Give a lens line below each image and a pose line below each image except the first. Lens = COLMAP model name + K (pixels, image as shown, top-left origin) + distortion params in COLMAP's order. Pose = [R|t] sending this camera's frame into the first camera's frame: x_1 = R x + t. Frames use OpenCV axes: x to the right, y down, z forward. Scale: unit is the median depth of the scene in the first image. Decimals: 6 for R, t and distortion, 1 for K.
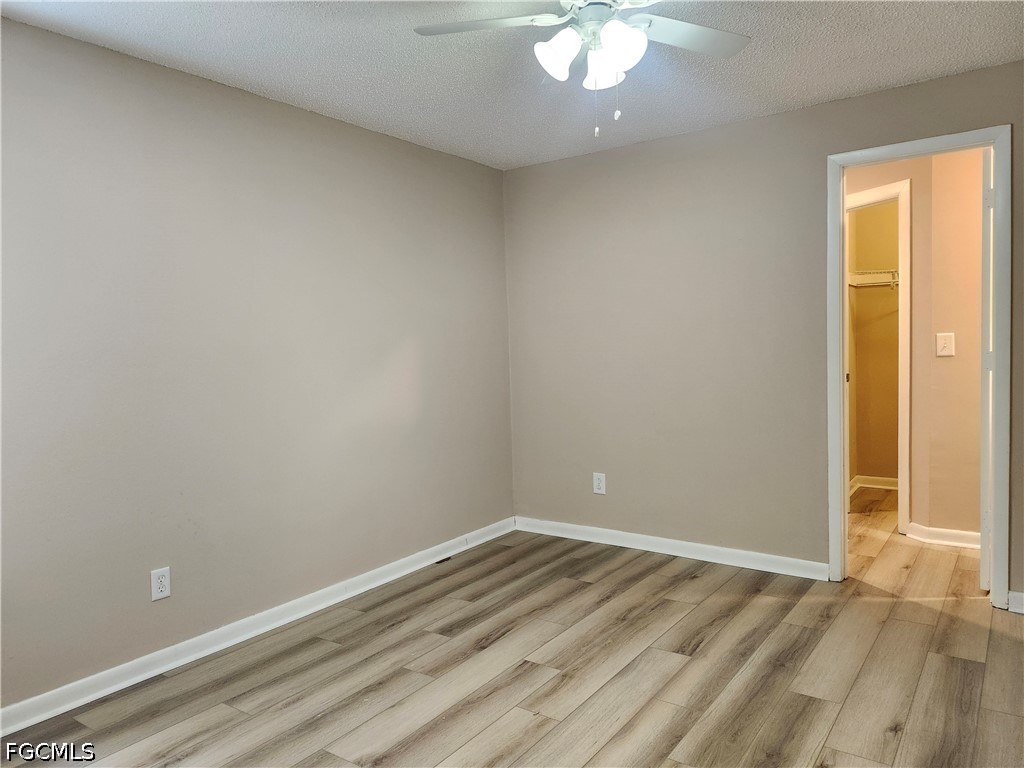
lens RADIAL K [[705.5, 0, 509.6], [0, 705.5, 383.5], [0, 0, 1]] dist [0.036736, -0.025631]
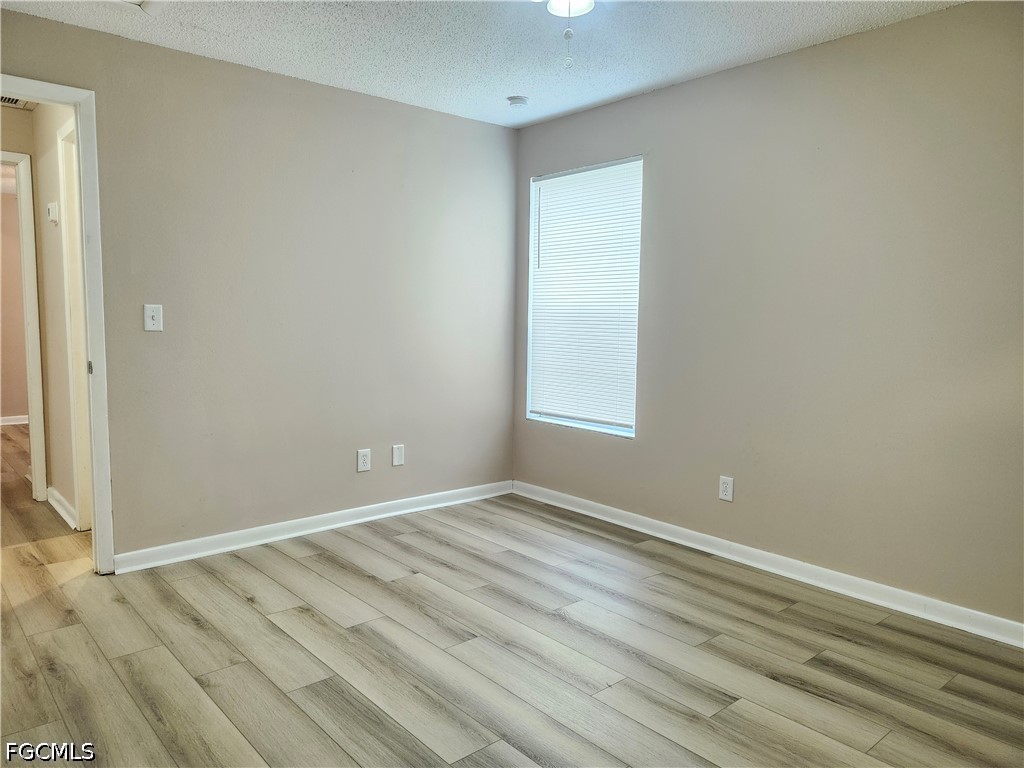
lens RADIAL K [[705.5, 0, 509.2], [0, 705.5, 383.2], [0, 0, 1]] dist [0.036736, -0.025631]
pose [[-0.212396, 0.124381, -0.969235, 0.772541], [-0.066162, 0.987760, 0.141256, -0.058916], [0.974941, 0.094129, -0.201567, 0.823623]]
